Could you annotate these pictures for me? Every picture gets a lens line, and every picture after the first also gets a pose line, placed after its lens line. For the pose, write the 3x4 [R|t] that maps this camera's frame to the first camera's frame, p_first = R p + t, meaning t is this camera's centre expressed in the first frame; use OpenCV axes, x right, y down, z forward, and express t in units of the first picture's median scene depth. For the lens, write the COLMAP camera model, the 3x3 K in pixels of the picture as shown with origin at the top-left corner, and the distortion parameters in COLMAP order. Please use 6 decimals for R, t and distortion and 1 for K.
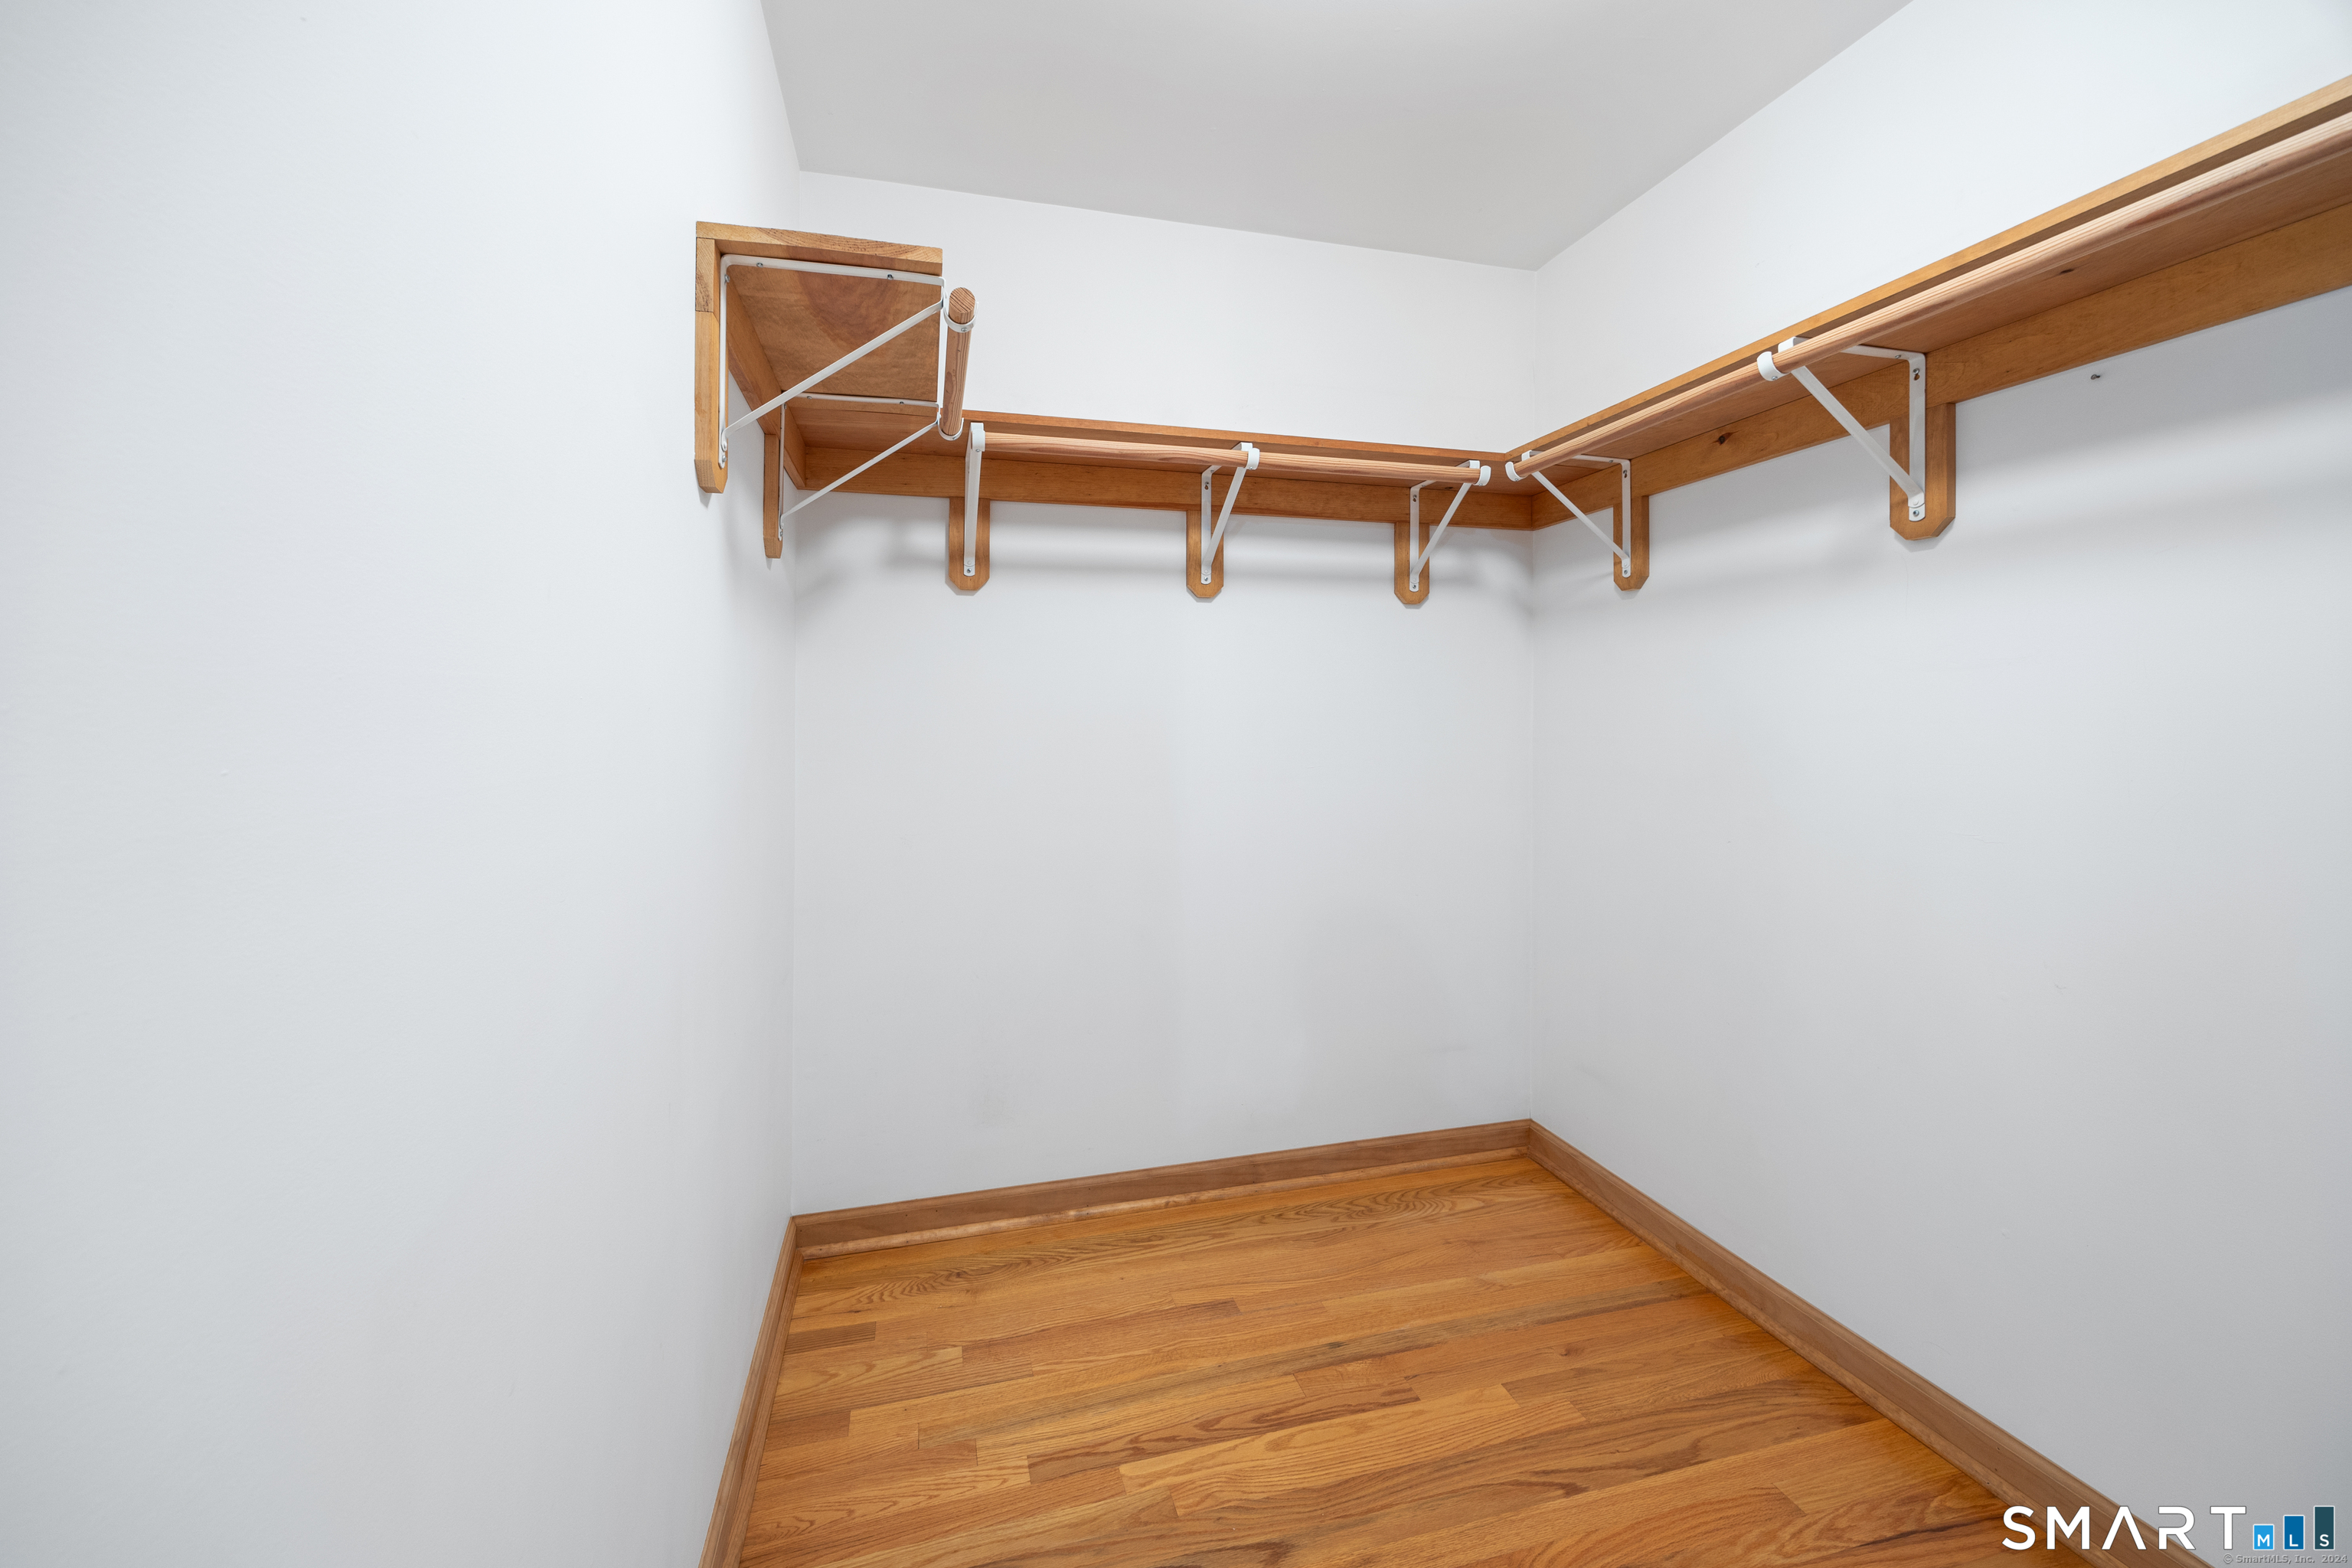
lens RADIAL K [[919.6, 0, 1164.8], [0, 919.6, 728.5], [0, 0, 1]] dist [-0.001453, 0.000161]
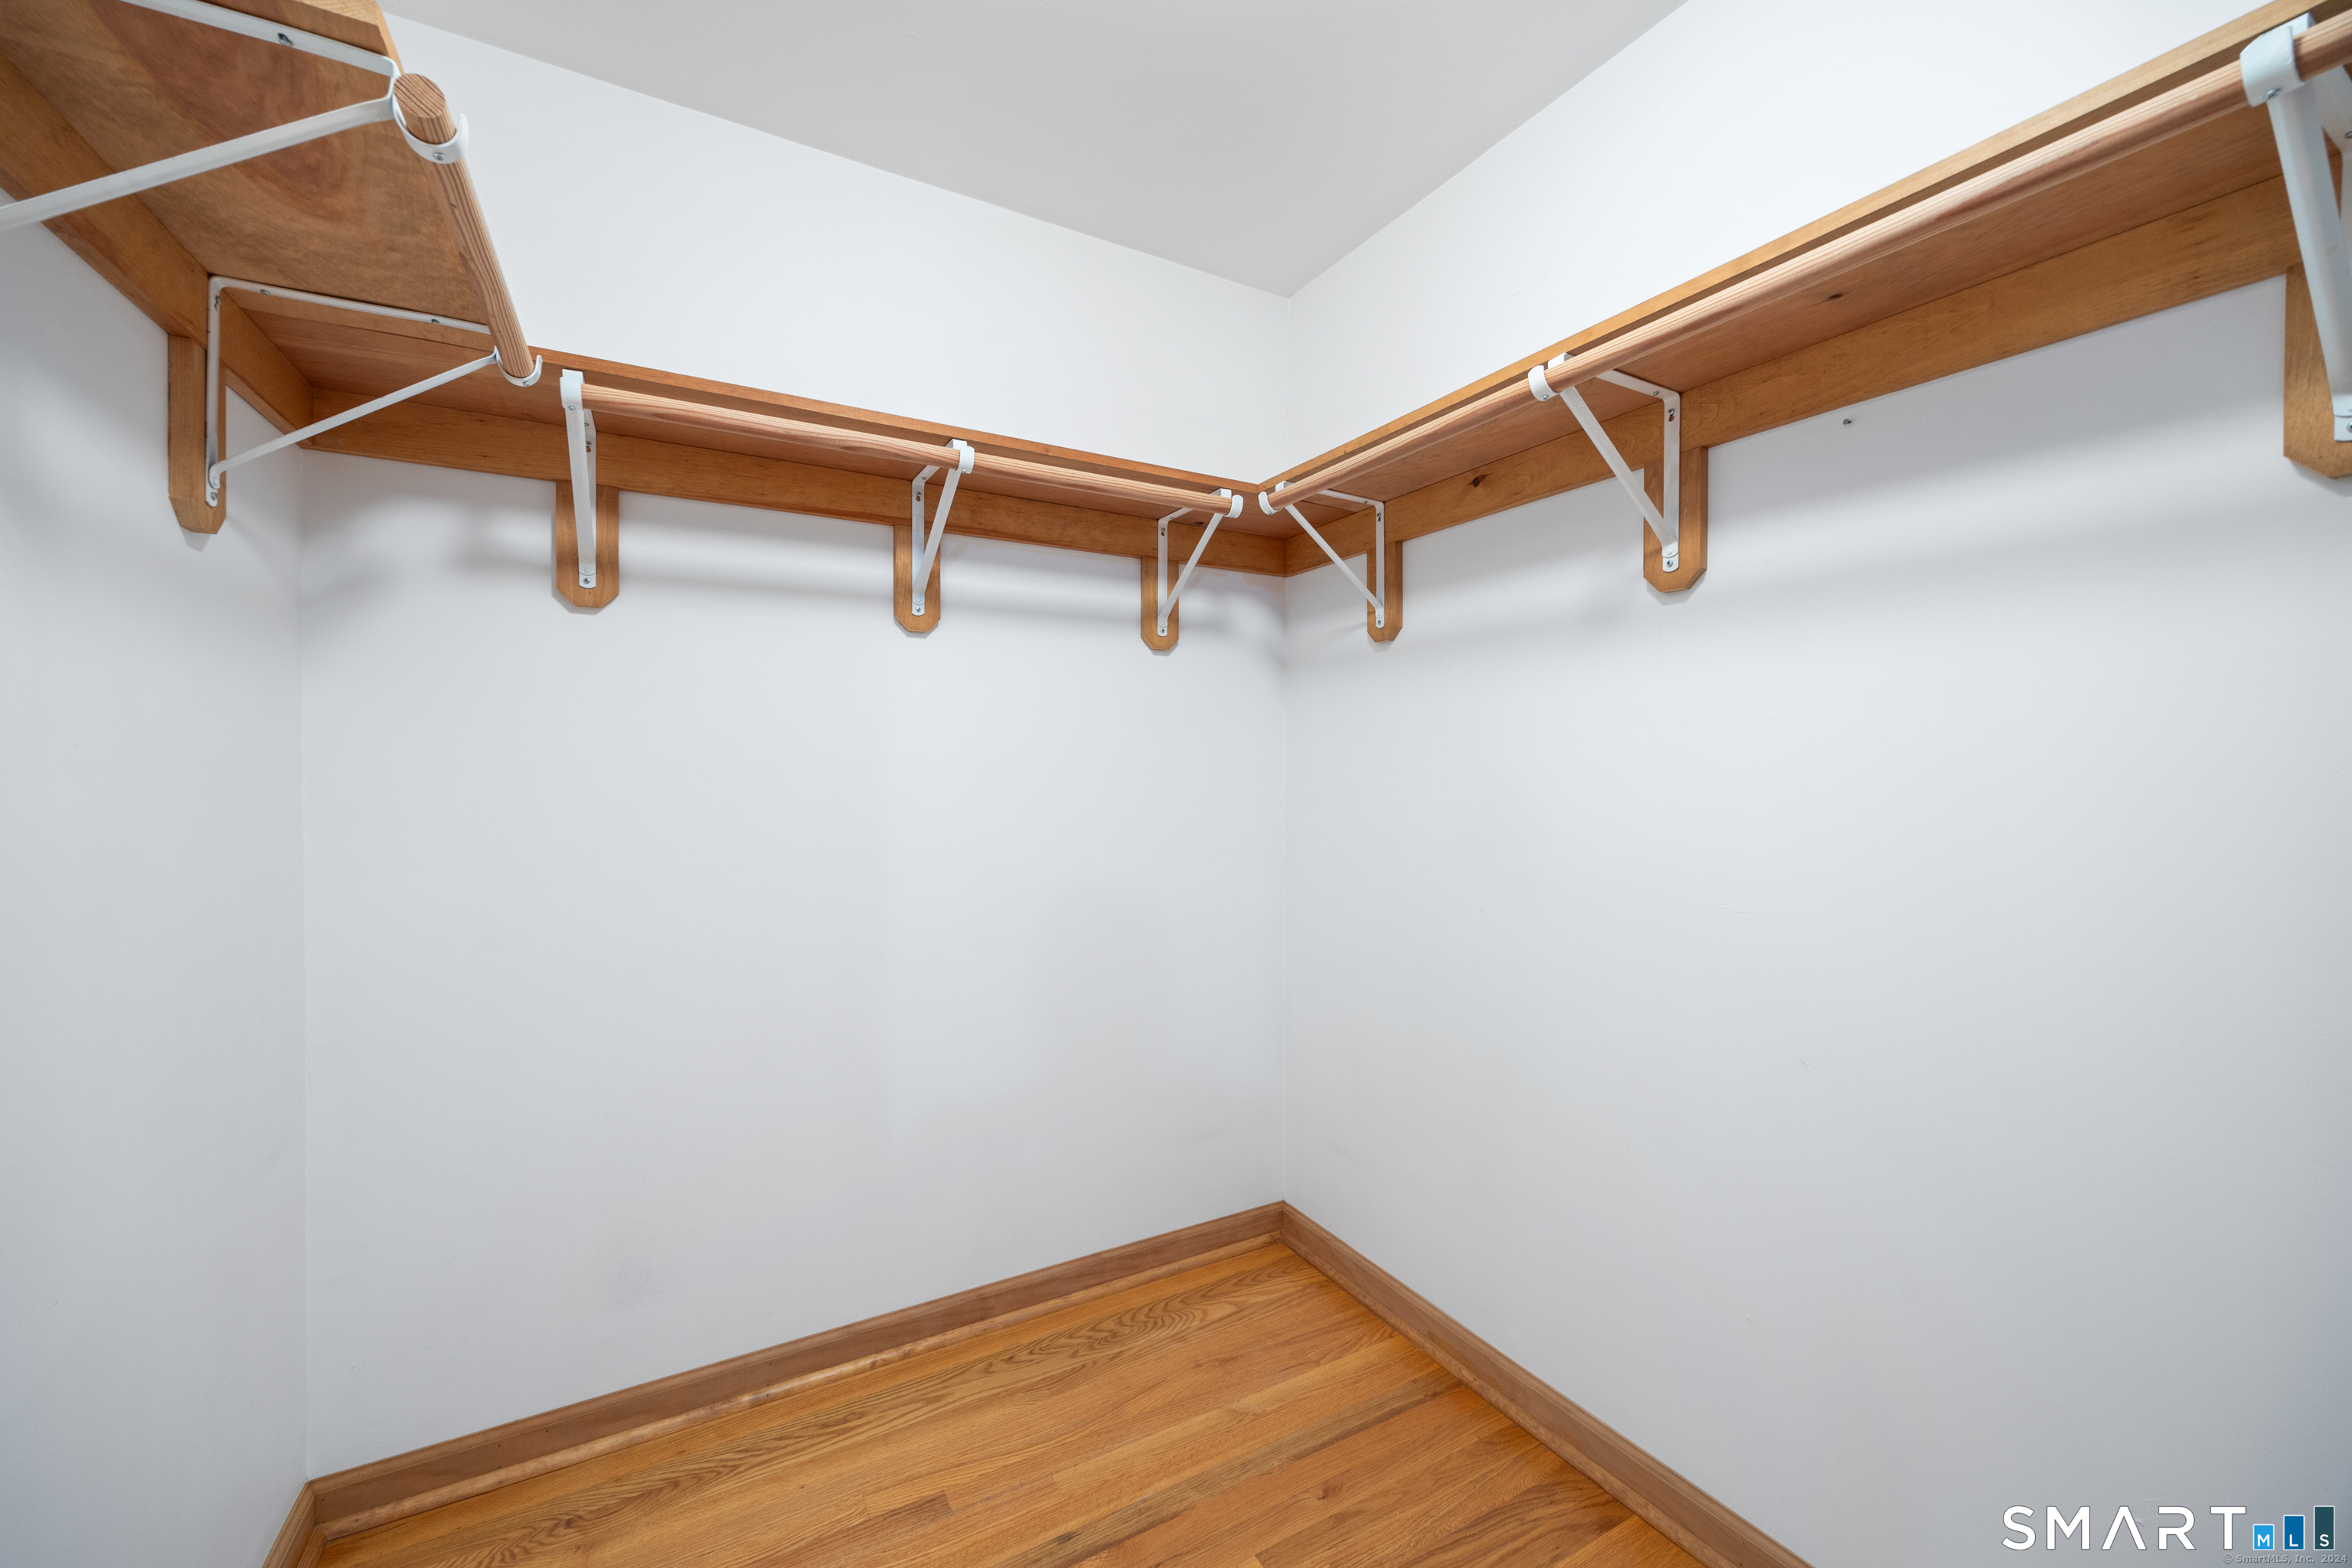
lens RADIAL K [[919.6, 0, 1175.2], [0, 919.6, 775.4], [0, 0, 1]] dist [-0.001453, 0.000161]
pose [[0.964811, 0.002496, 0.262932, 0.054354], [-0.000136, 0.999960, -0.008991, -0.005815], [-0.262943, 0.008638, 0.964773, 0.150460]]
